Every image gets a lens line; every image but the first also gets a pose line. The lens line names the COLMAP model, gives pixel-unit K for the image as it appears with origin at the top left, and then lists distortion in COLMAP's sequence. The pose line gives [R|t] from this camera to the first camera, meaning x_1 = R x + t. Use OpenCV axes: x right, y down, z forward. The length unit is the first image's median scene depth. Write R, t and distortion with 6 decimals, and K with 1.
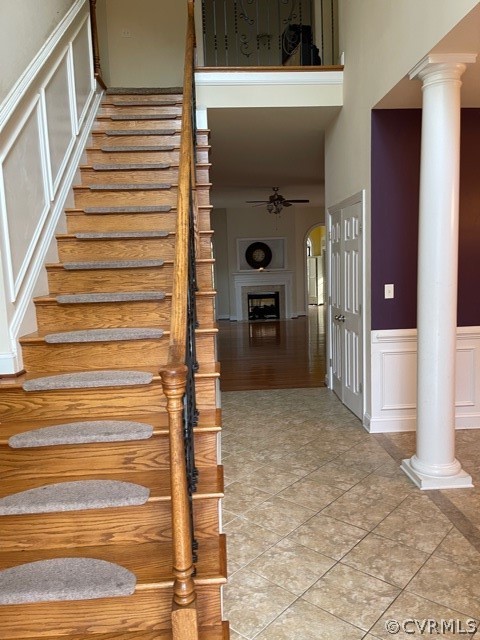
lens RADIAL K [[478.7, 0, 248.1], [0, 478.7, 317.4], [0, 0, 1]] dist [0.068465, -0.093039]
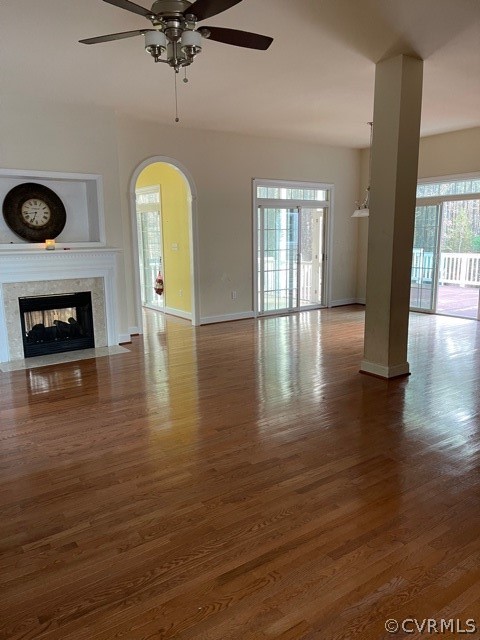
lens RADIAL K [[478.7, 0, 237.4], [0, 478.7, 323.4], [0, 0, 1]] dist [0.068465, -0.093039]
pose [[0.847913, -0.079027, 0.524212, -0.214338], [0.048080, 0.996215, 0.072413, -0.165860], [-0.527950, -0.036196, 0.848504, 1.711450]]
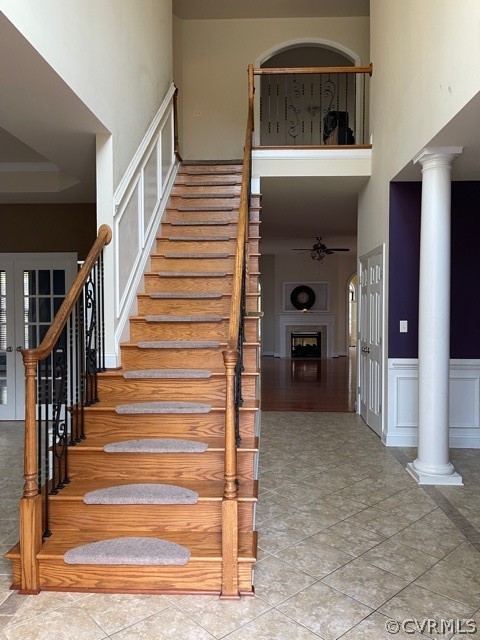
lens RADIAL K [[478.7, 0, 244.7], [0, 478.7, 314.2], [0, 0, 1]] dist [0.068465, -0.093039]
pose [[0.993669, 0.036709, -0.106182, 0.025530], [-0.046816, 0.994440, -0.094322, 0.050670], [0.102129, 0.098696, 0.989863, -0.253788]]
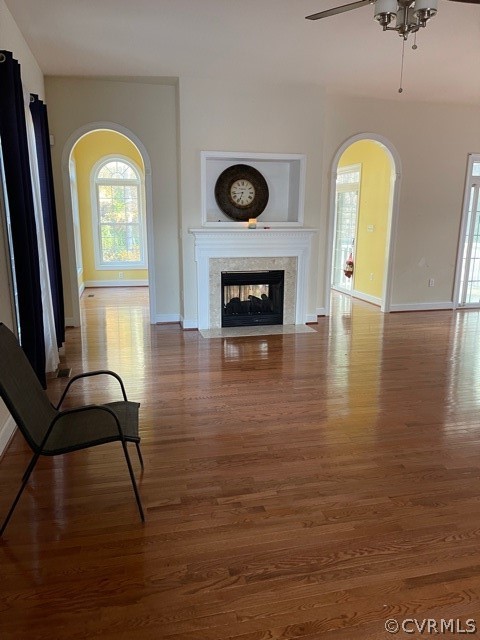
lens RADIAL K [[478.7, 0, 239.0], [0, 478.7, 322.8], [0, 0, 1]] dist [0.068465, -0.093039]
pose [[0.982710, -0.002973, 0.185127, -0.238110], [-0.016183, 0.994665, 0.101876, -0.163949], [-0.184443, -0.103111, 0.977420, 1.732174]]
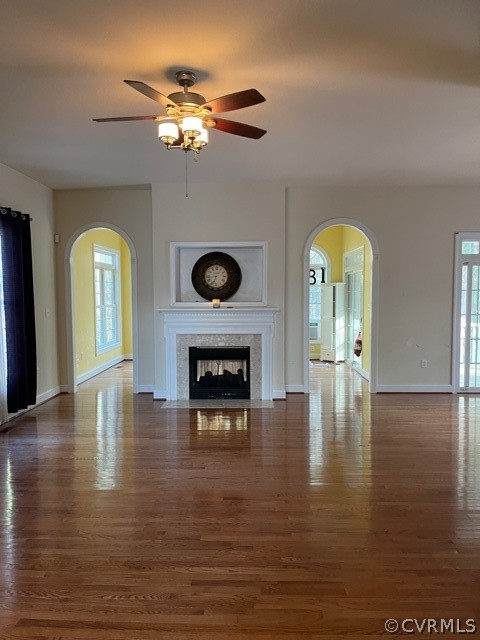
lens RADIAL K [[478.7, 0, 243.1], [0, 478.7, 323.3], [0, 0, 1]] dist [0.068465, -0.093039]
pose [[0.996142, 0.031023, -0.082093, 0.325581], [-0.035147, 0.998166, -0.049282, -0.176397], [0.080413, 0.051977, 0.995405, 1.605883]]
